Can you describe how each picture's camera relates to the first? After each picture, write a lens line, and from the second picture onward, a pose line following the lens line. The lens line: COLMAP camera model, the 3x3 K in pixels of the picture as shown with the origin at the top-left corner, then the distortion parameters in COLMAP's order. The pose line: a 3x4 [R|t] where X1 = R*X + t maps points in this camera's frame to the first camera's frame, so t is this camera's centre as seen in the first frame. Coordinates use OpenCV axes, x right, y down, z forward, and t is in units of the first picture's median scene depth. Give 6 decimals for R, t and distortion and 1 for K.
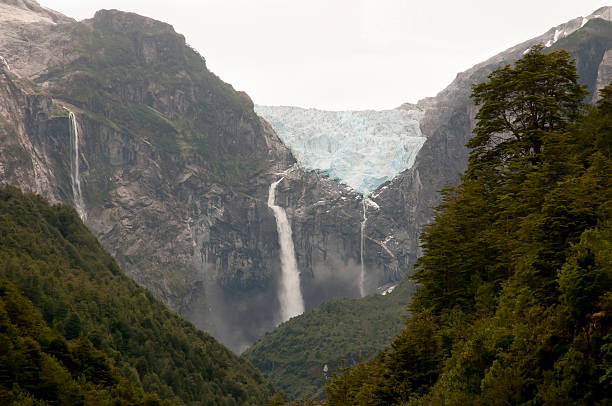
lens RADIAL K [[2023.5, 0, 306.0], [0, 2023.5, 203.0], [0, 0, 1]] dist [0.573483, -0.076955]
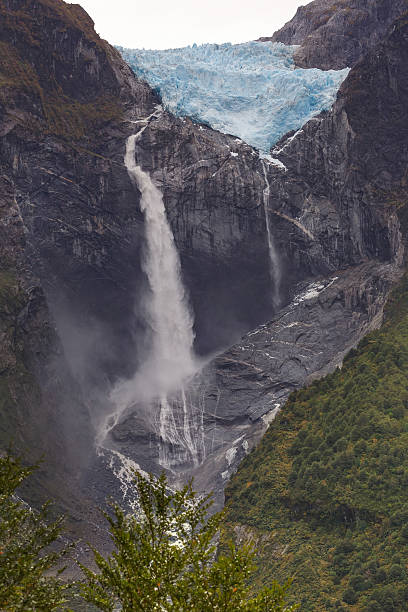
lens RADIAL K [[1811.8, 0, 204.0], [0, 1811.8, 306.0], [0, 0, 1]] dist [-0.076803, 0.206381]
pose [[0.994818, -0.034294, 0.095716, -0.052030], [0.027612, 0.997145, 0.070285, 0.005098], [-0.097853, -0.067278, 0.992924, 0.394294]]
